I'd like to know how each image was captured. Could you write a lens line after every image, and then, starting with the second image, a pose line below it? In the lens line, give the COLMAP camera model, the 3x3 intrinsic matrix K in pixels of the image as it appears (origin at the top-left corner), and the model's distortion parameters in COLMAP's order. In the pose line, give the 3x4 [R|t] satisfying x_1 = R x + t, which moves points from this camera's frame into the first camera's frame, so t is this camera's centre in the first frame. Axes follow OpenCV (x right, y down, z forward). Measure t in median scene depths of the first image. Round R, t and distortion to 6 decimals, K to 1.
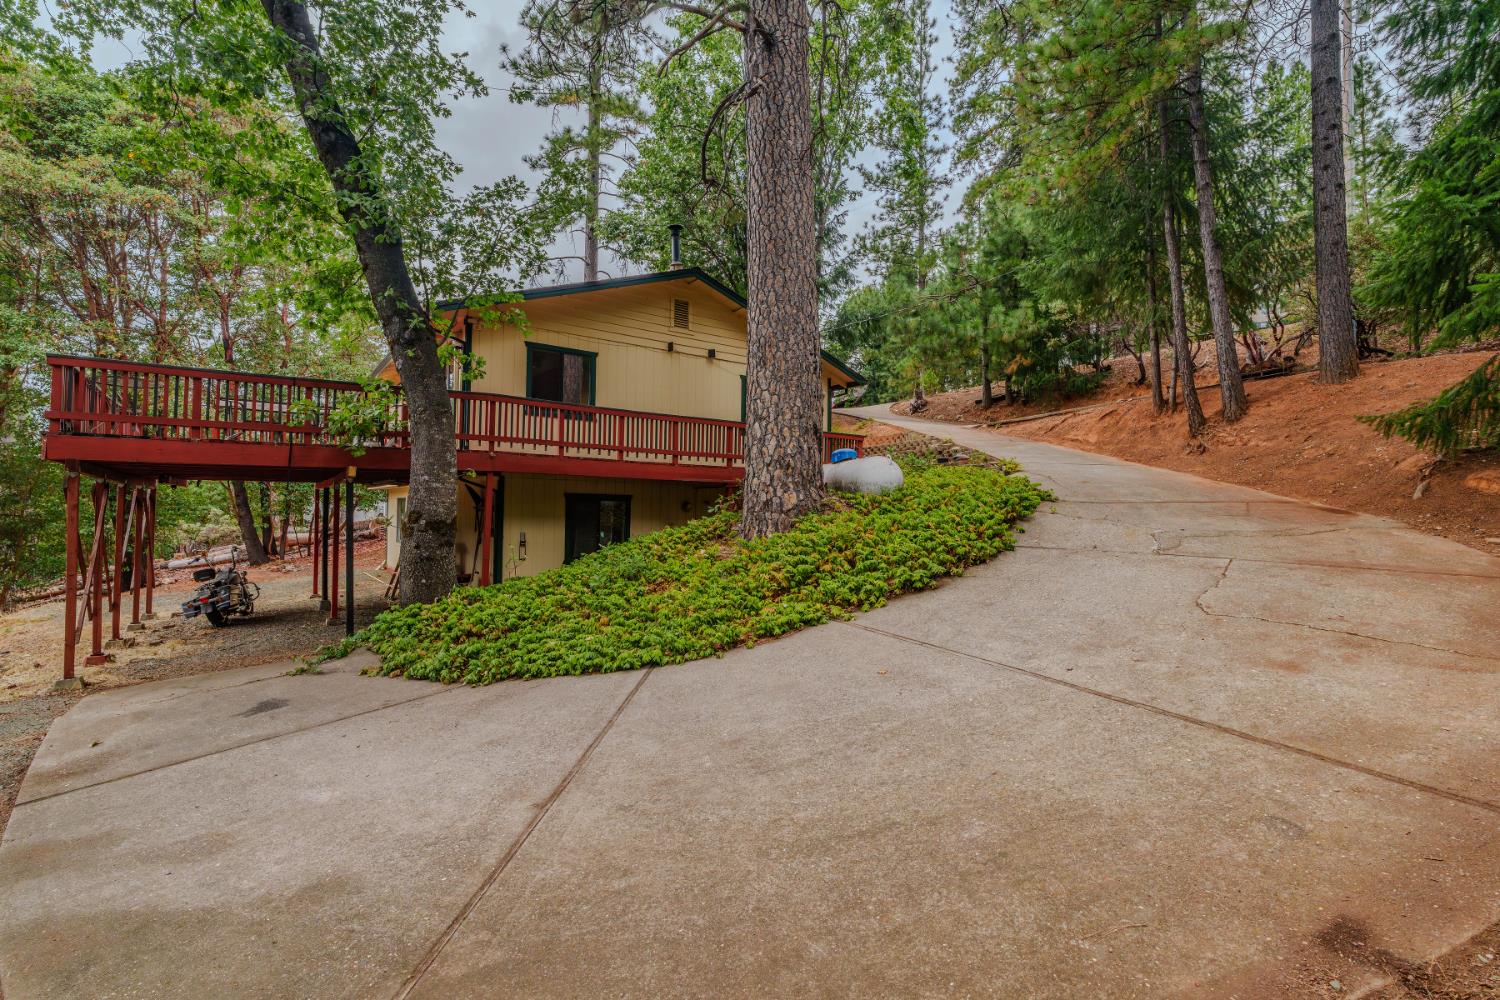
lens RADIAL K [[685.3, 0, 750.0], [0, 685.3, 500.0], [0, 0, 1]] dist [-0.001026, -0.000065]
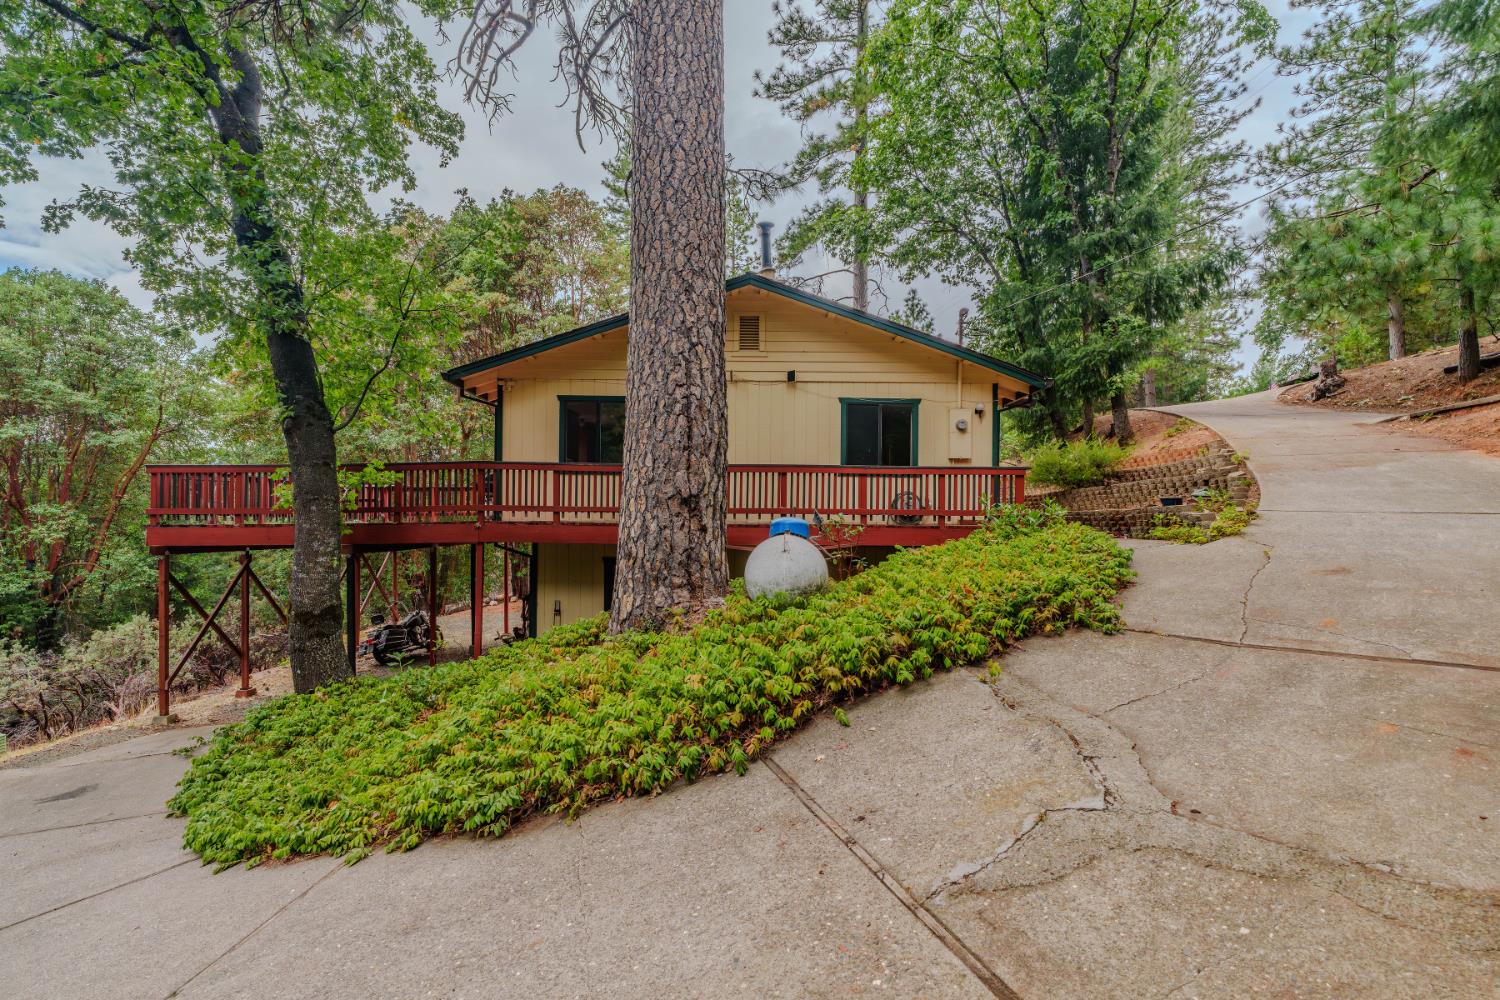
lens RADIAL K [[684.2, 0, 750.5], [0, 684.2, 520.6], [0, 0, 1]] dist [-0.011159, 0.006334]
pose [[0.814651, -0.003341, -0.579942, 0.429261], [0.014307, 0.999795, 0.014337, -0.071655], [0.579775, -0.019977, 0.814532, 0.394954]]
